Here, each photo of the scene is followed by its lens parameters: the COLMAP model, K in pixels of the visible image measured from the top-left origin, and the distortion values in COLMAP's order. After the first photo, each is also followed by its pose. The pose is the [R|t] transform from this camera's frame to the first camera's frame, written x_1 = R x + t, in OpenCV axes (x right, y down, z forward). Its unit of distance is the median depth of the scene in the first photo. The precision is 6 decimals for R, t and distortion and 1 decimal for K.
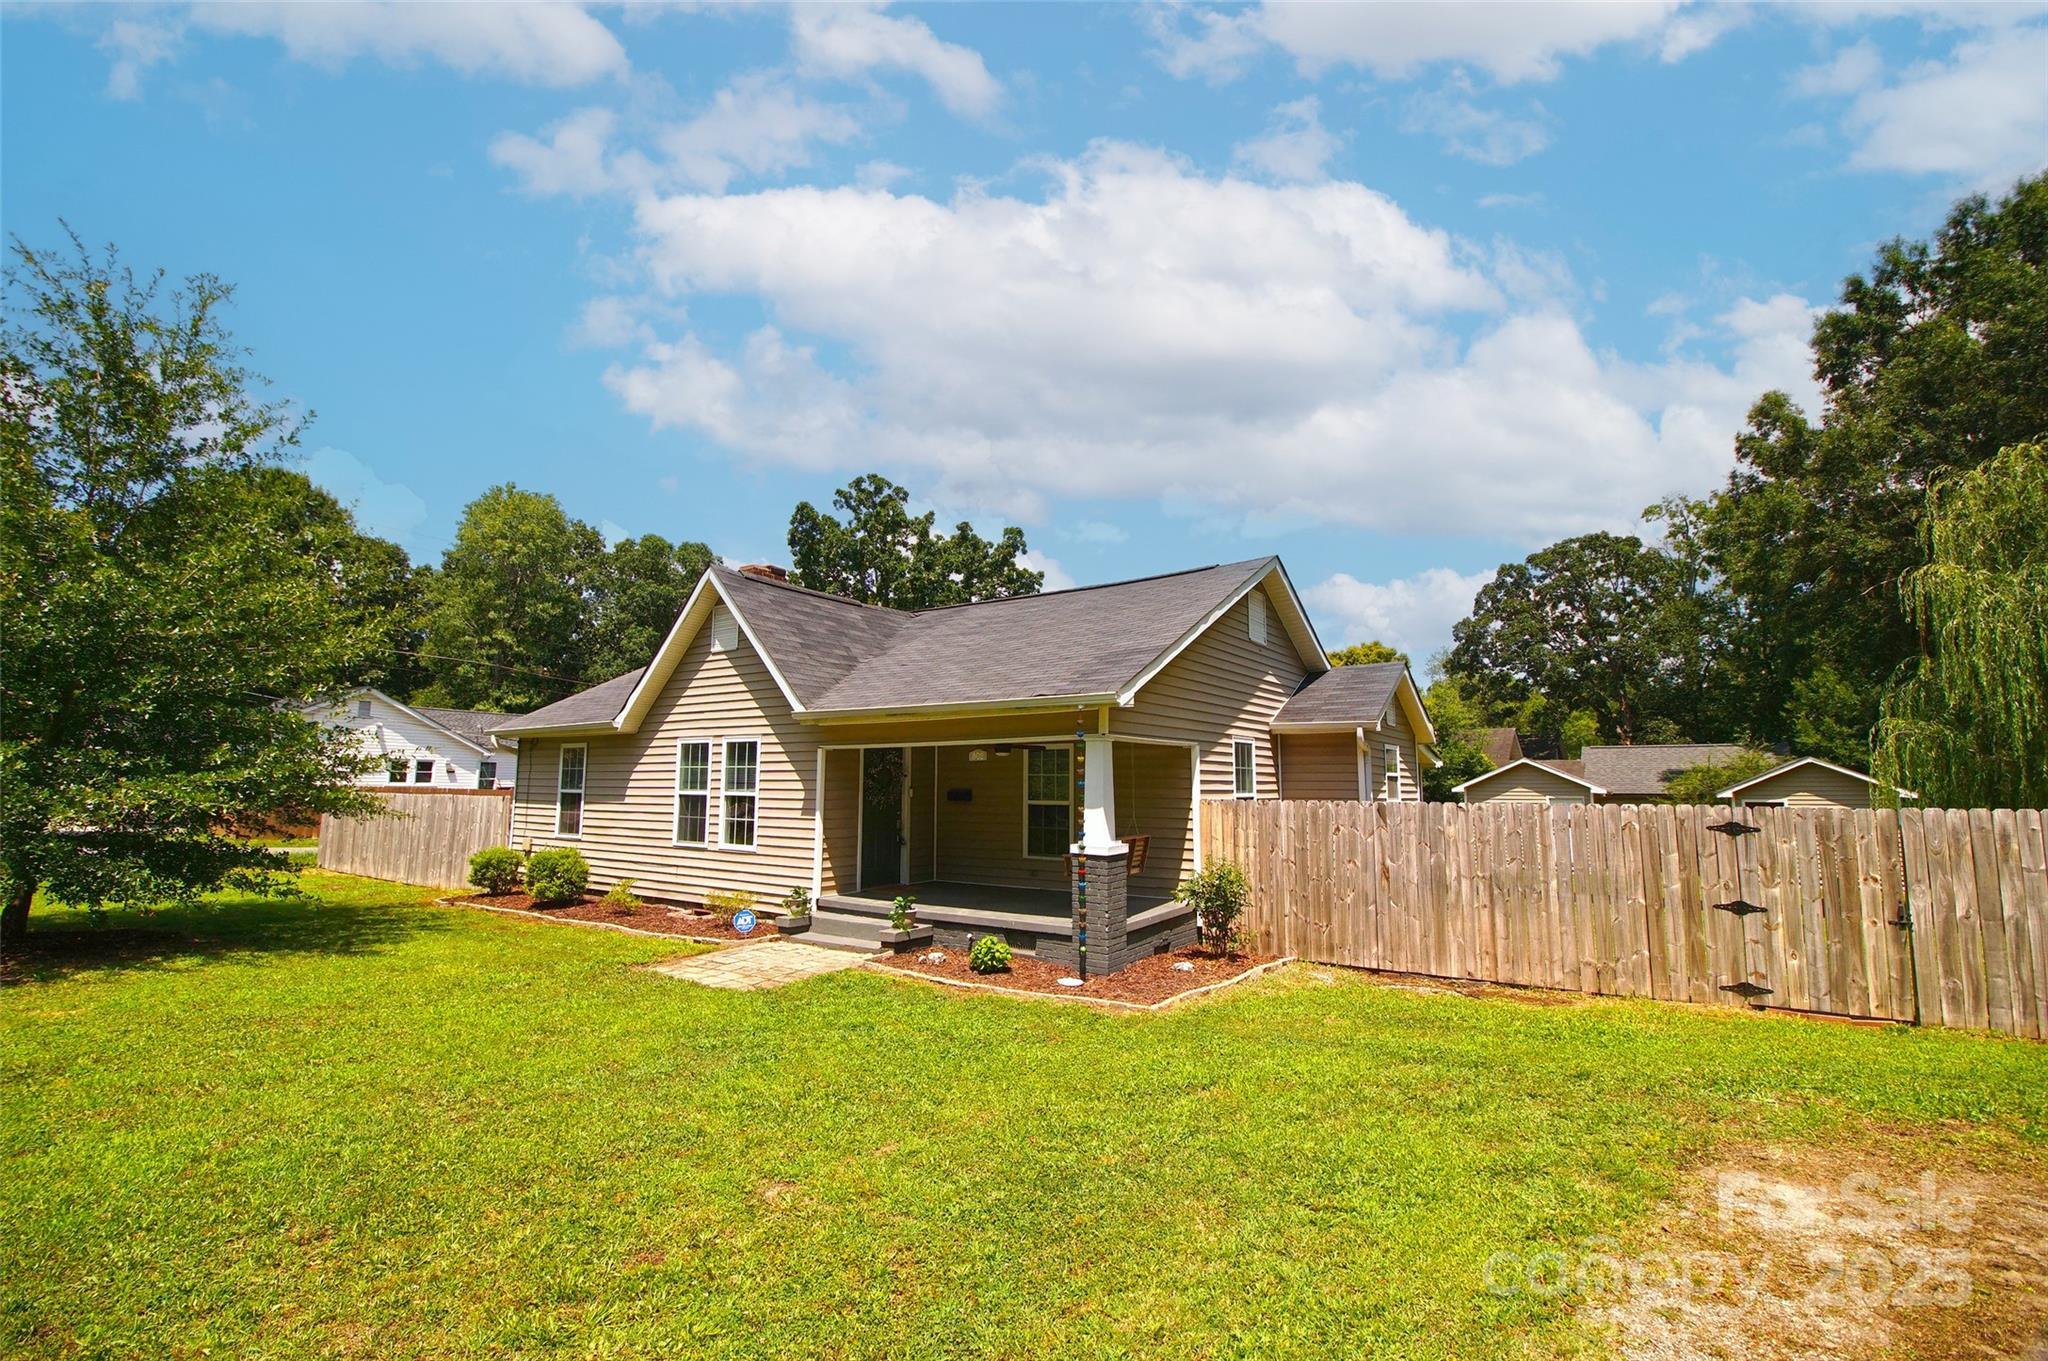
lens RADIAL K [[898.9, 0, 1019.6], [0, 898.9, 680.9], [0, 0, 1]] dist [-0.010897, -0.000563]
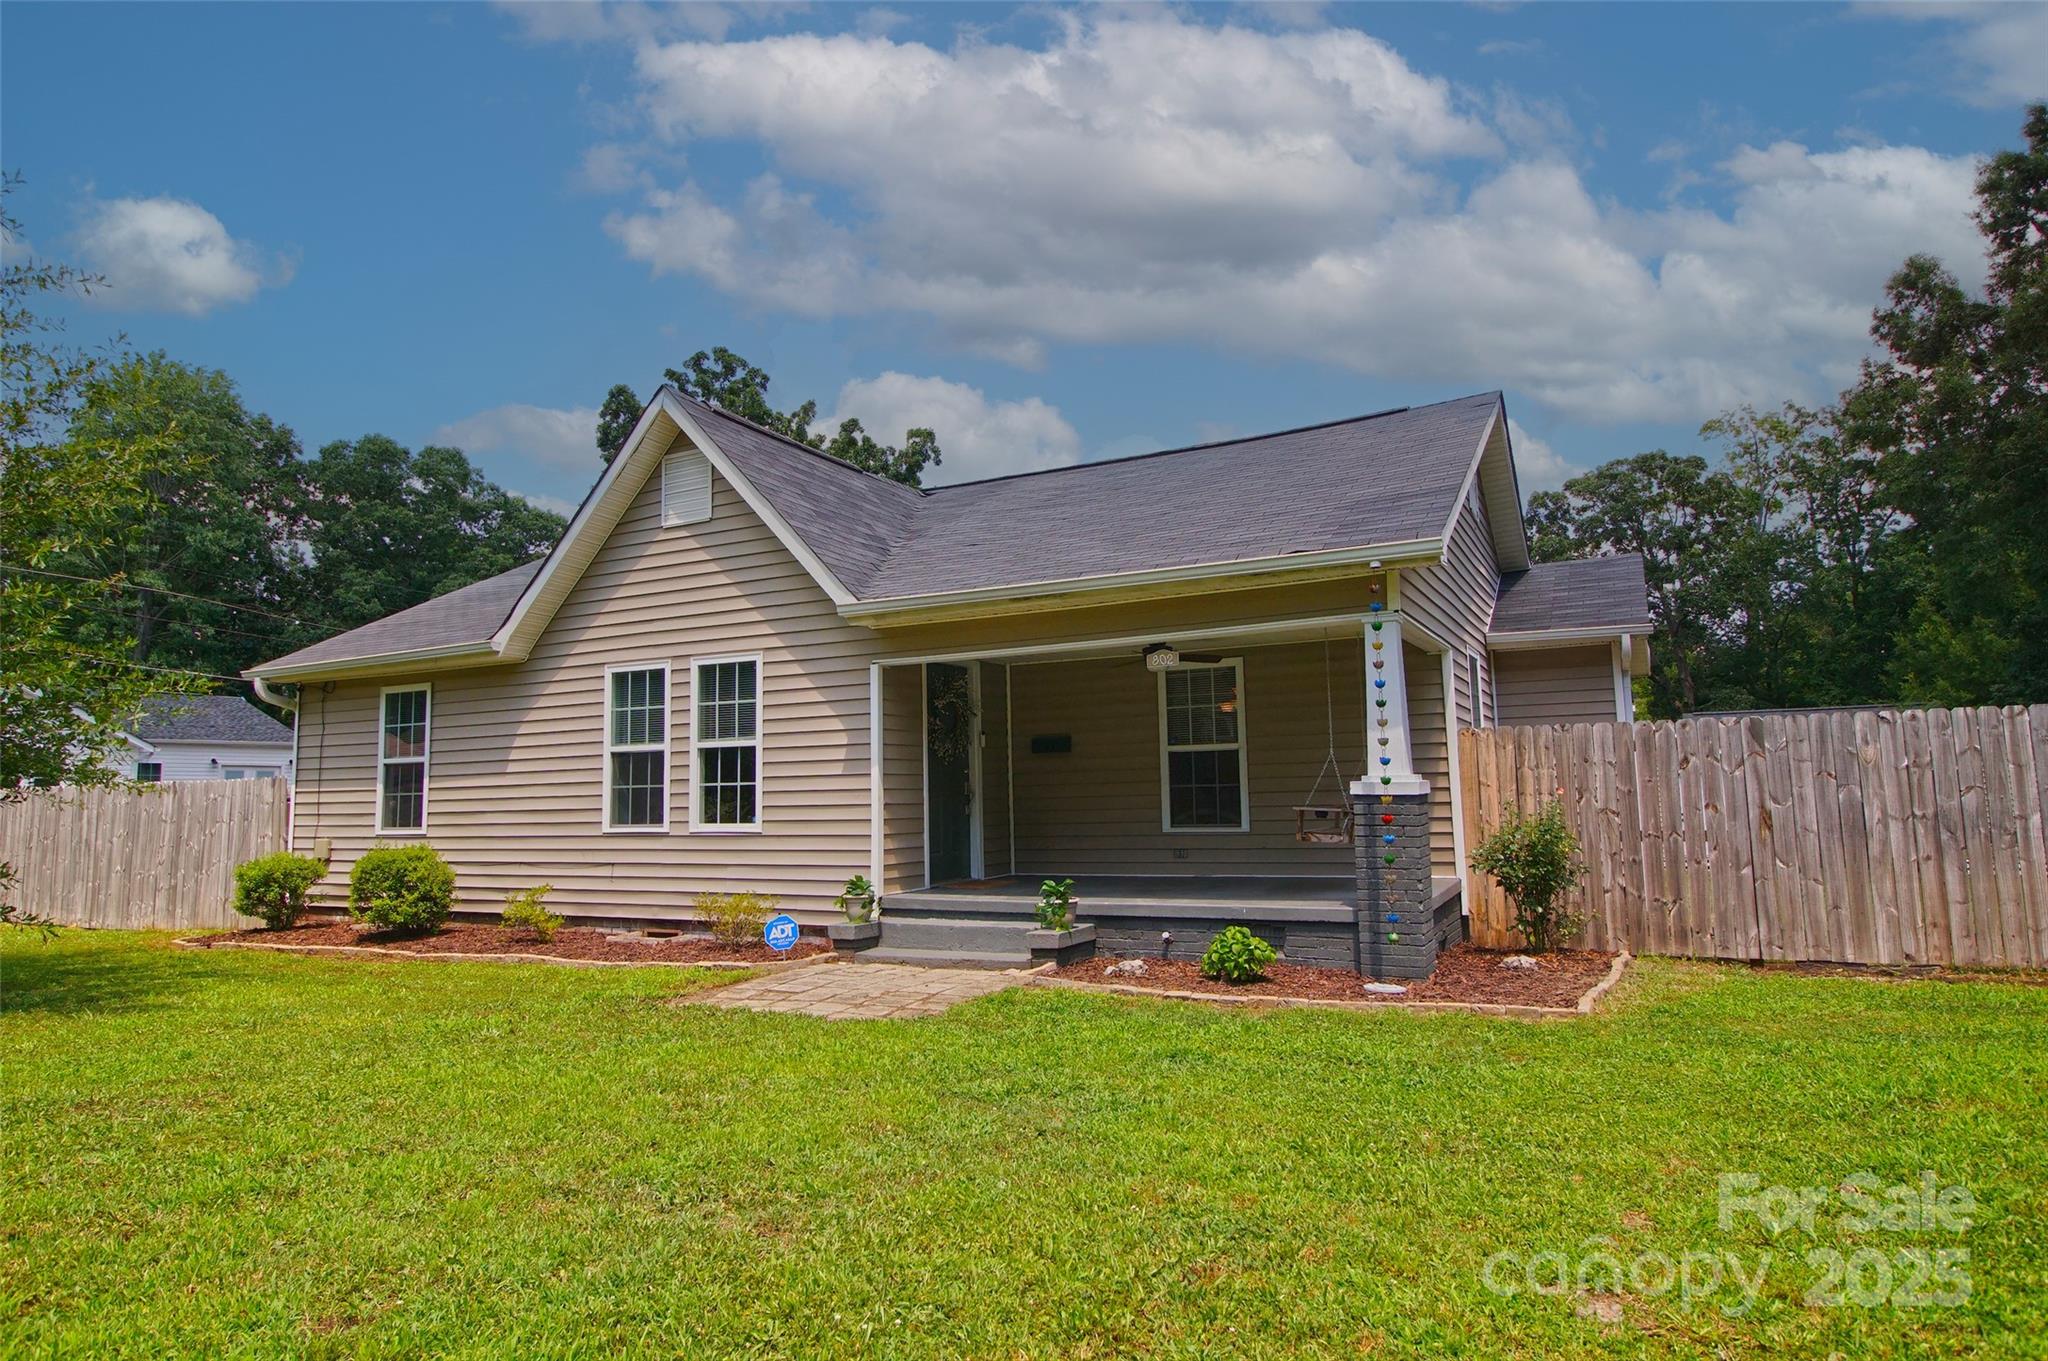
lens RADIAL K [[1205.4, 0, 1022.6], [0, 1205.4, 677.6], [0, 0, 1]] dist [0.007580, -0.010777]
pose [[0.991852, -0.011470, 0.126879, -0.200937], [0.009740, 0.999851, 0.014243, 0.064954], [-0.127024, -0.012891, 0.991816, 0.119337]]
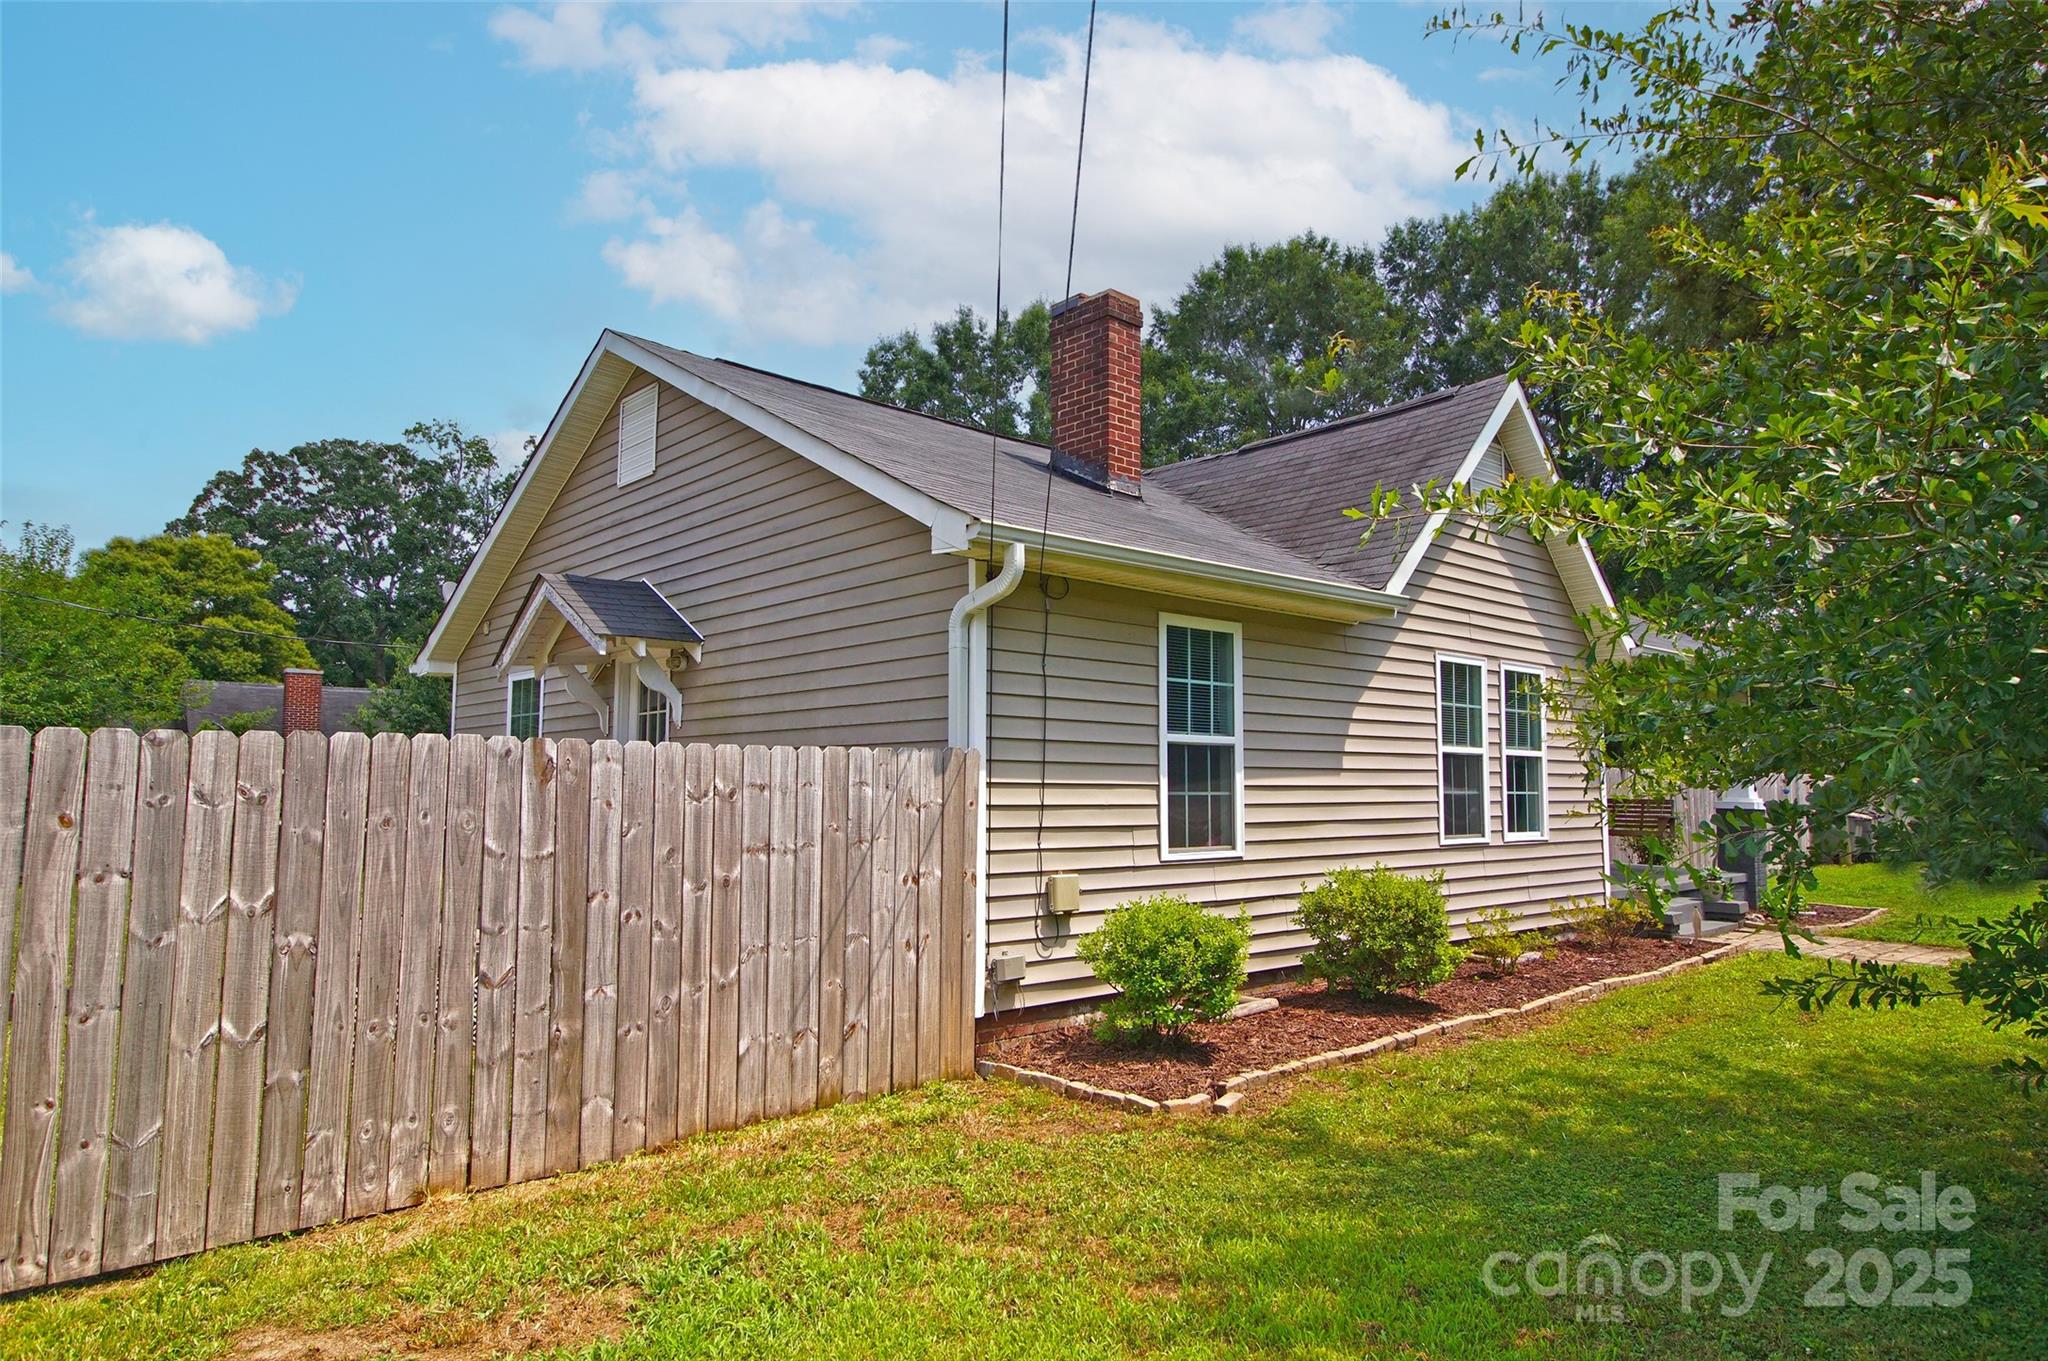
lens RADIAL K [[1205.4, 0, 1021.6], [0, 1205.4, 677.3], [0, 0, 1]] dist [0.007580, -0.010777]
pose [[0.244741, 0.070794, 0.967001, -1.175226], [-0.129068, 0.990834, -0.039873, 0.145038], [-0.960960, -0.115051, 0.251635, 1.079056]]
